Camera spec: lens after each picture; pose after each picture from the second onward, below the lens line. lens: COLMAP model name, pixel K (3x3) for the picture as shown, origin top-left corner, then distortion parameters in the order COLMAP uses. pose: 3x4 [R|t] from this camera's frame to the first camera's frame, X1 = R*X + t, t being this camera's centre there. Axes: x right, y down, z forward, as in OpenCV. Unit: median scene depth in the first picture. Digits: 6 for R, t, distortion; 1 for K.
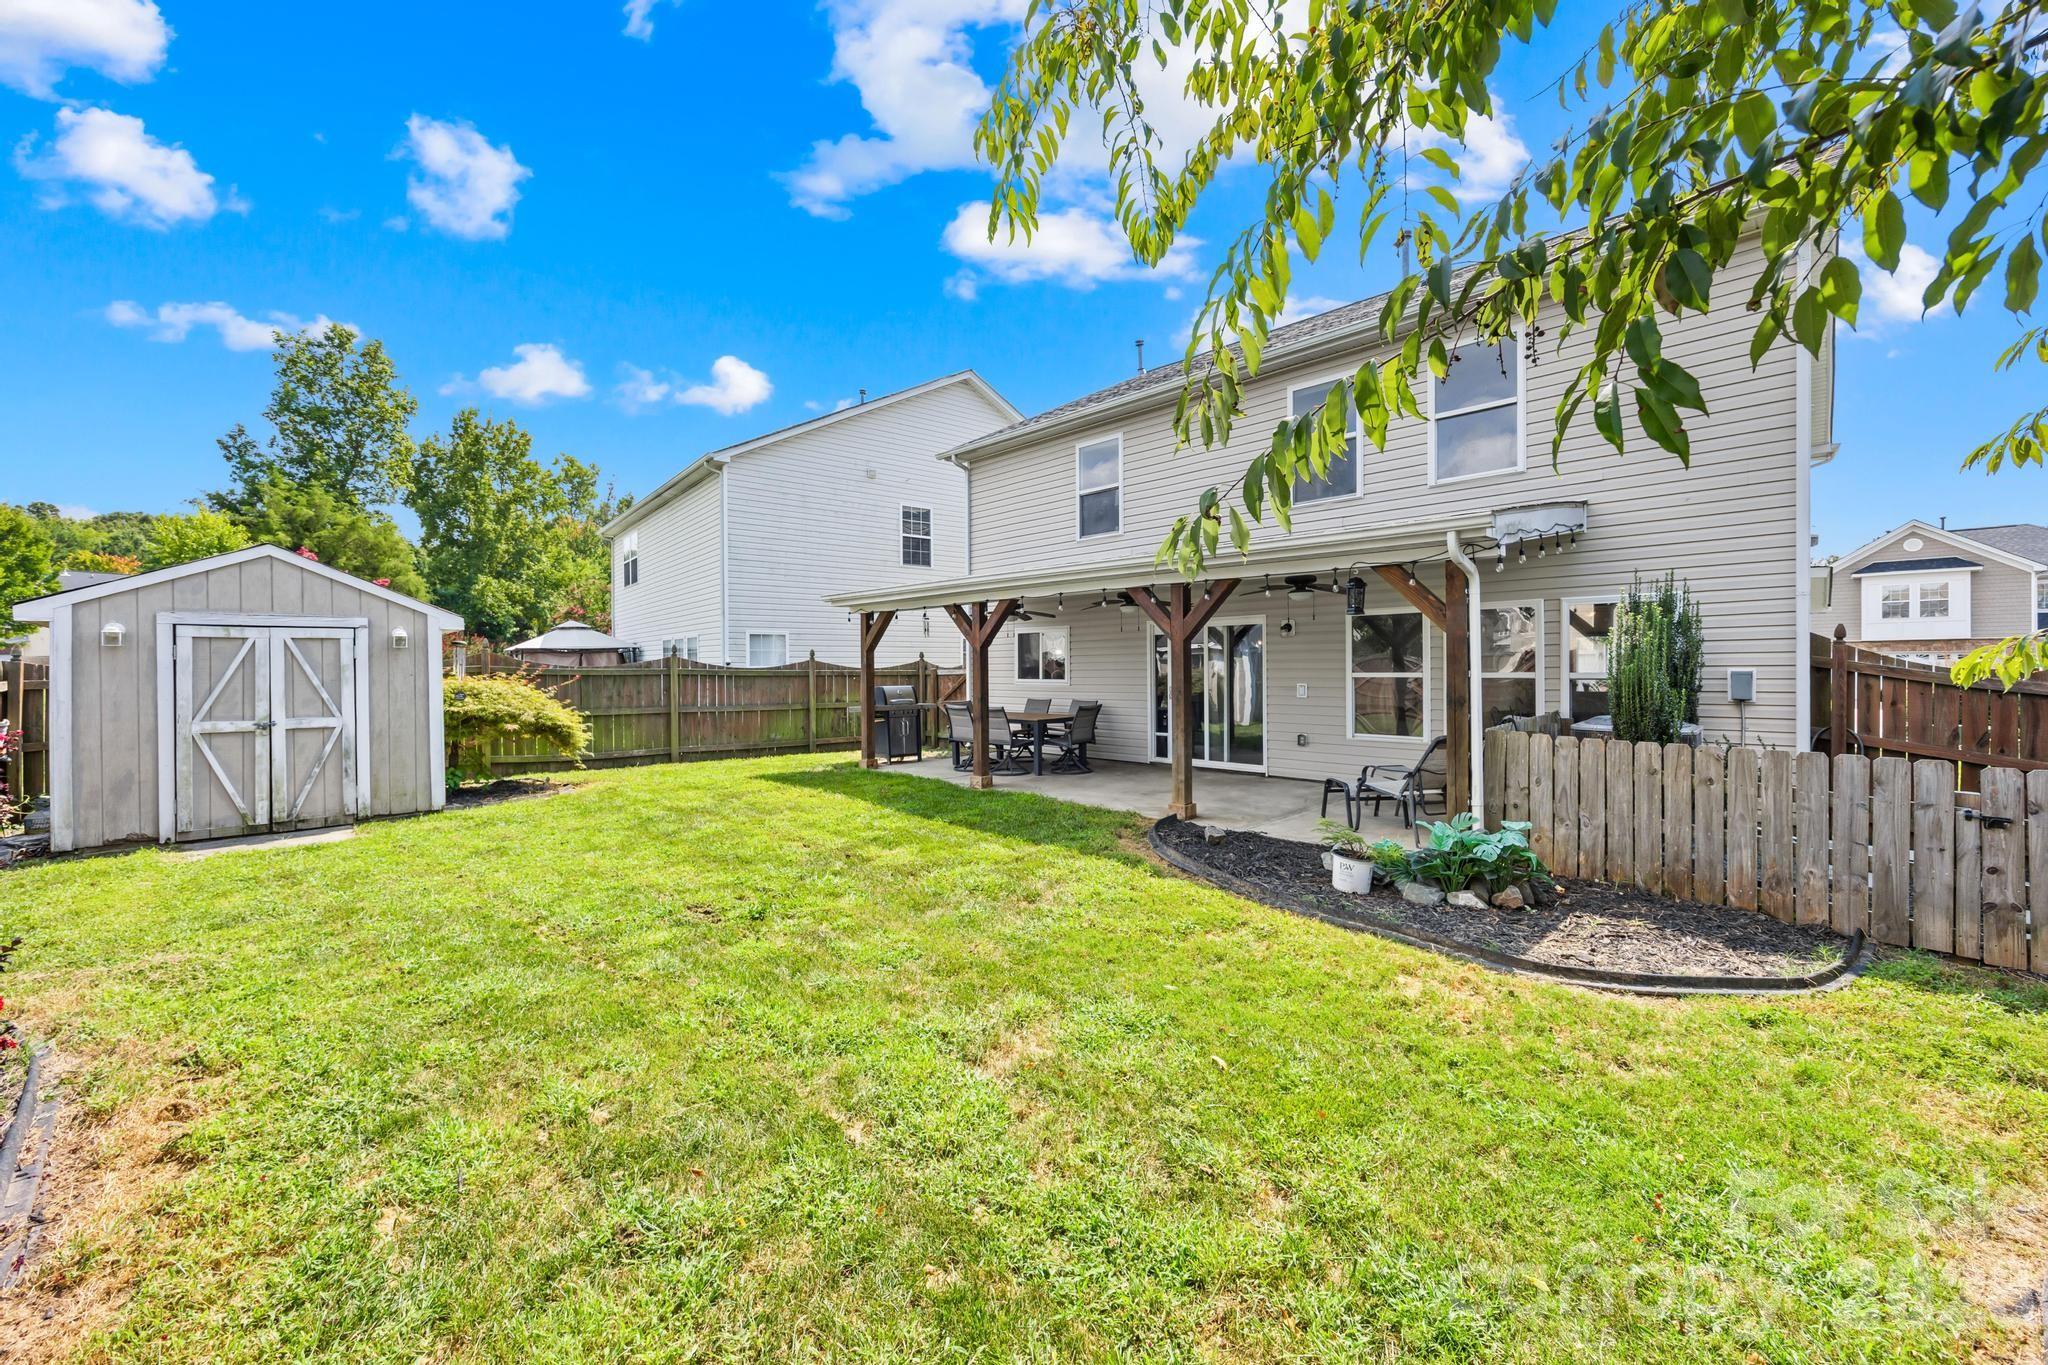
lens RADIAL K [[778.0, 0, 1024.0], [0, 778.0, 682.5], [0, 0, 1]] dist [-0.001517, -0.000117]
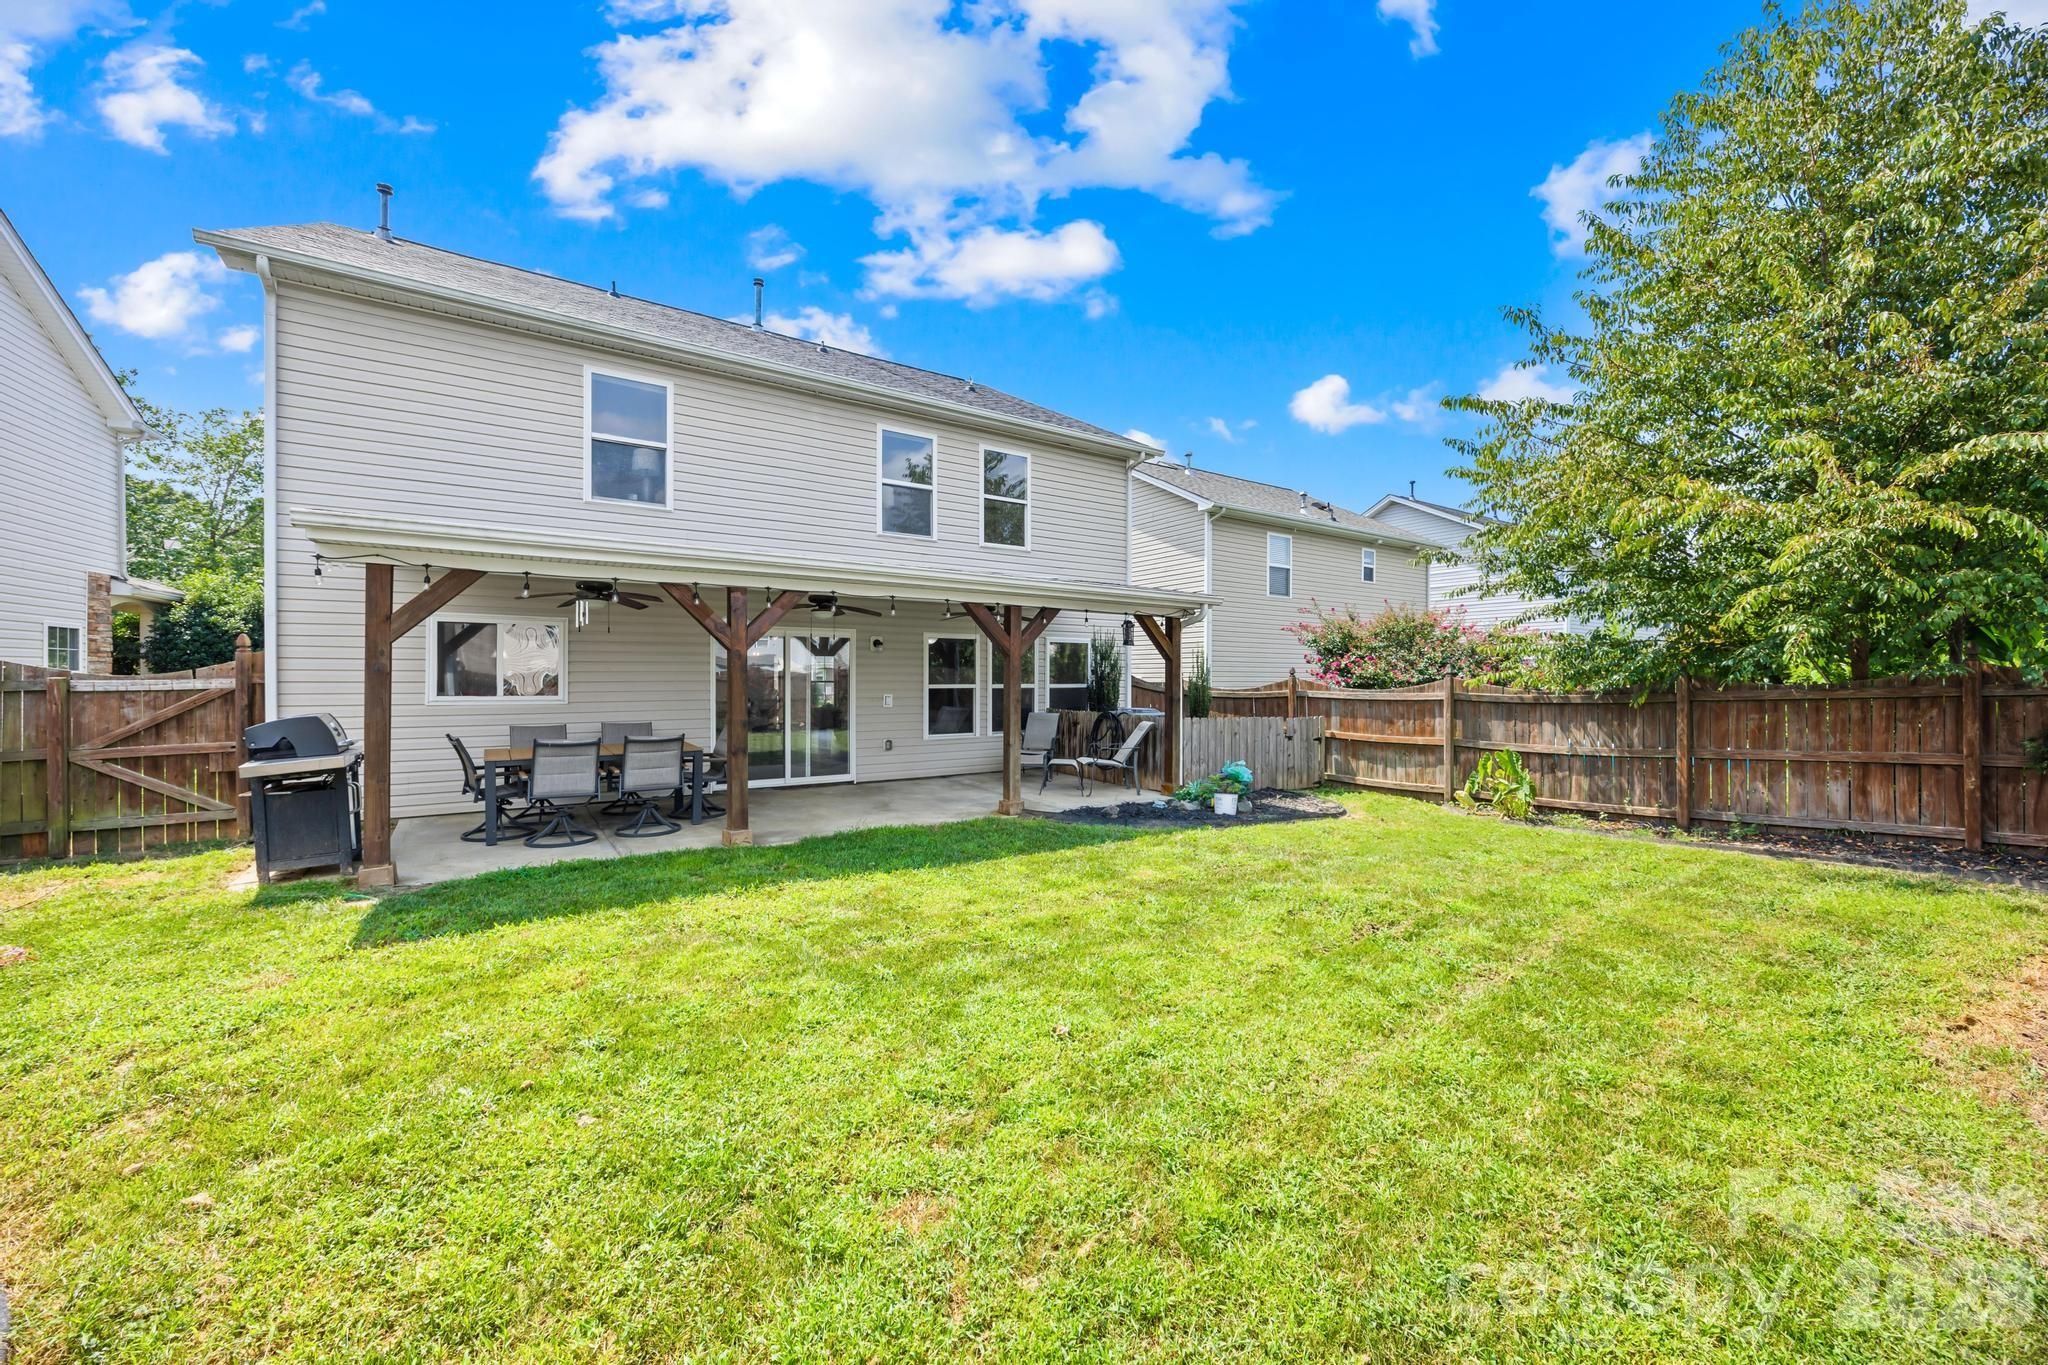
lens RADIAL K [[788.0, 0, 1024.0], [0, 788.0, 682.5], [0, 0, 1]] dist [0.001144, -0.000062]
pose [[0.182090, 0.000866, 0.983281, -0.612692], [0.014099, 0.999895, -0.003491, -0.007771], [-0.983181, 0.014499, 0.182059, 0.513197]]
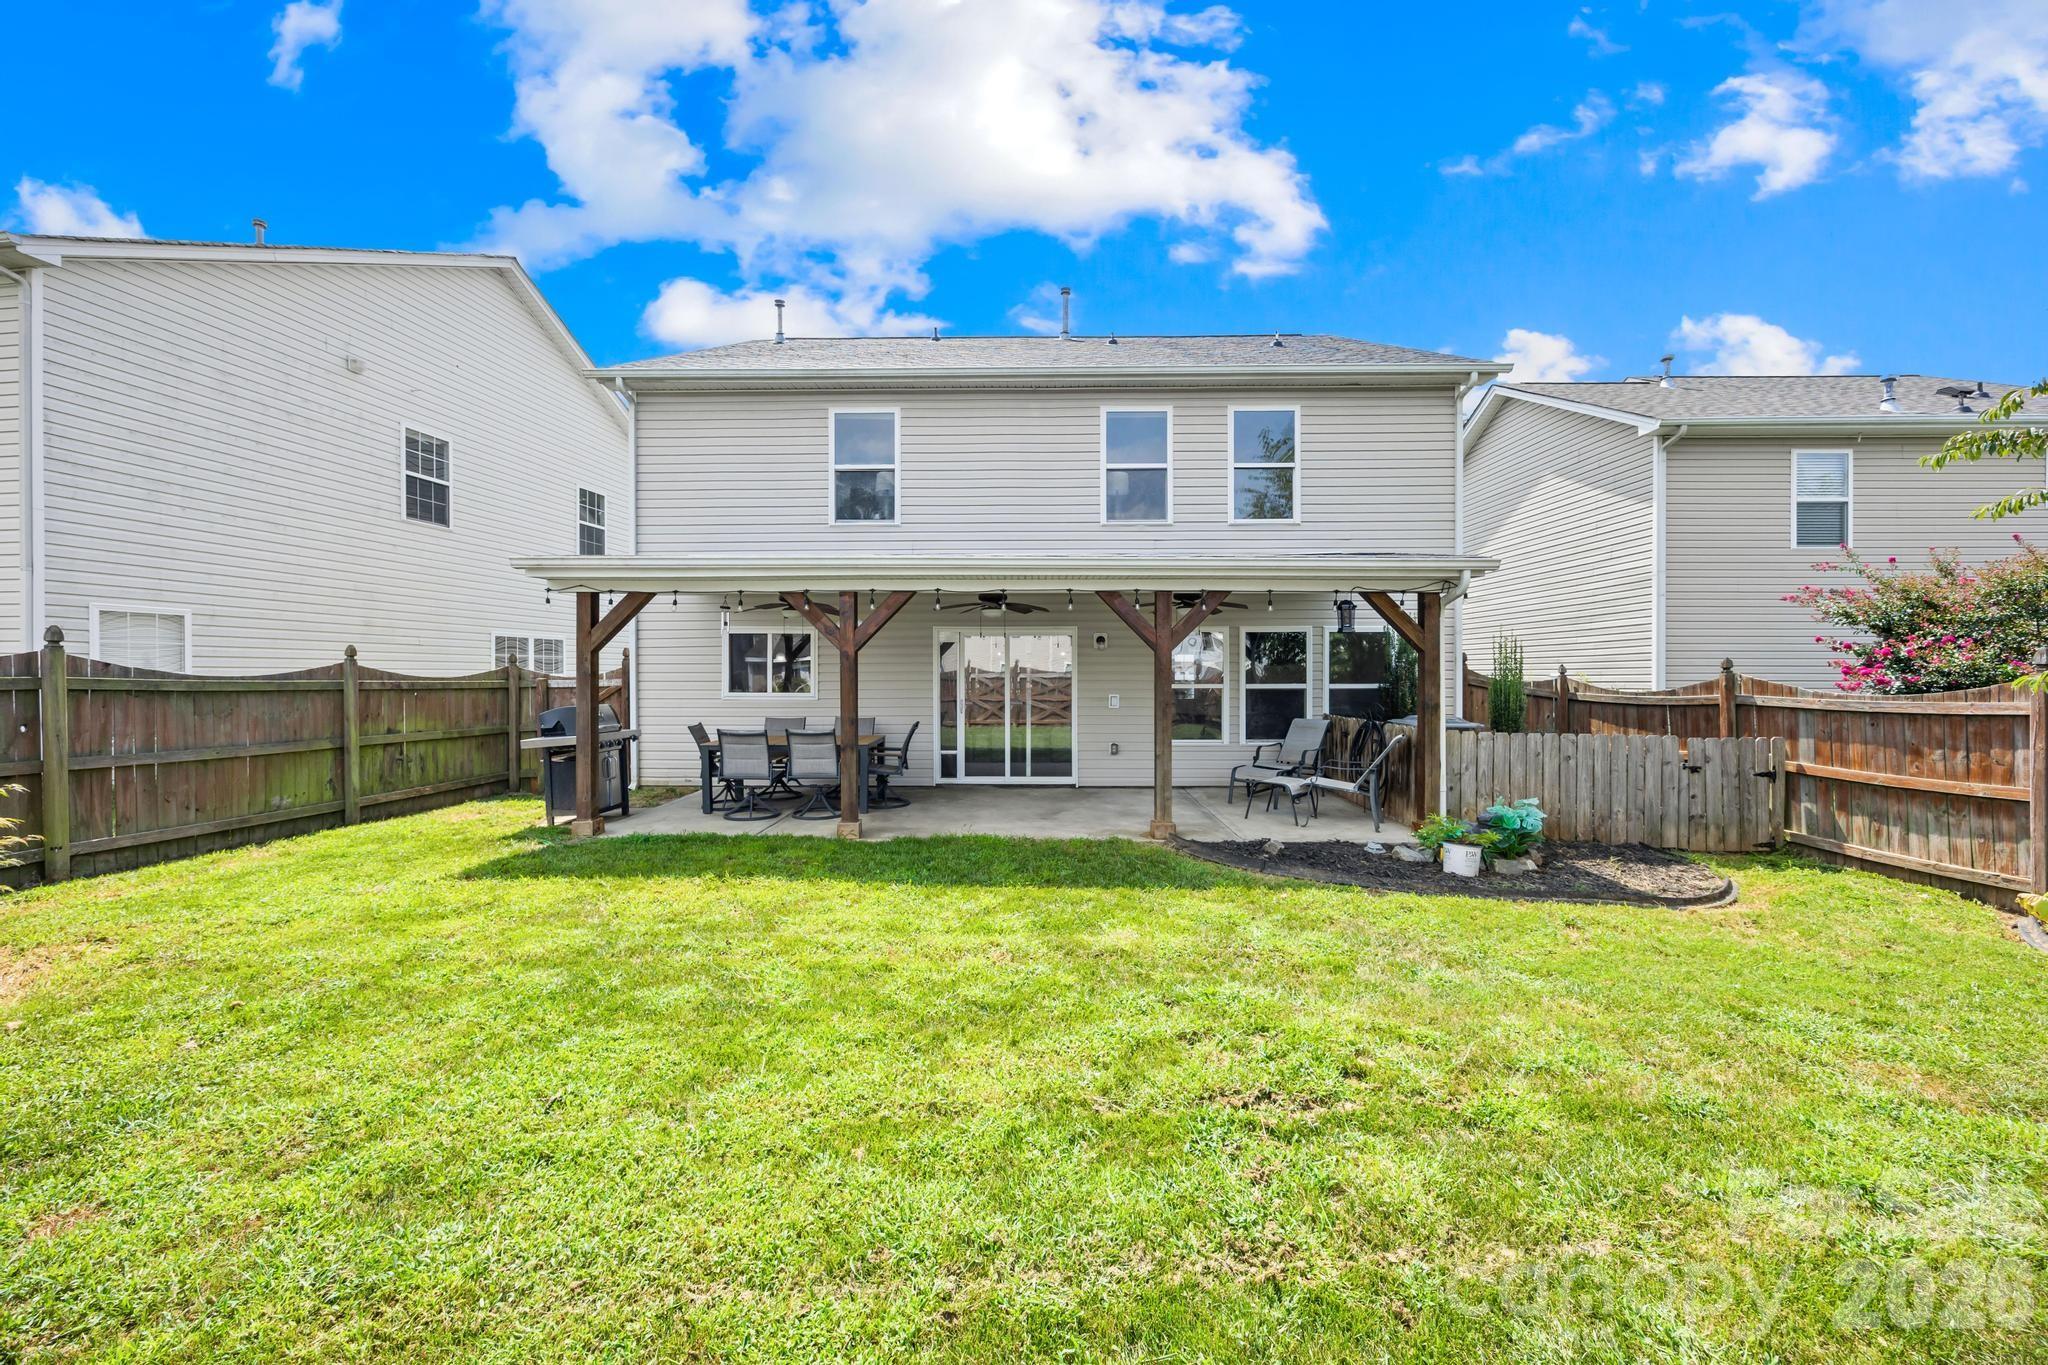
lens RADIAL K [[781.4, 0, 1024.0], [0, 781.4, 682.5], [0, 0, 1]] dist [0.000023, -0.000105]
pose [[0.717181, 0.000141, 0.696887, -0.390790], [0.009246, 0.999910, -0.009718, -0.005051], [-0.696826, 0.013413, 0.717115, 0.284360]]
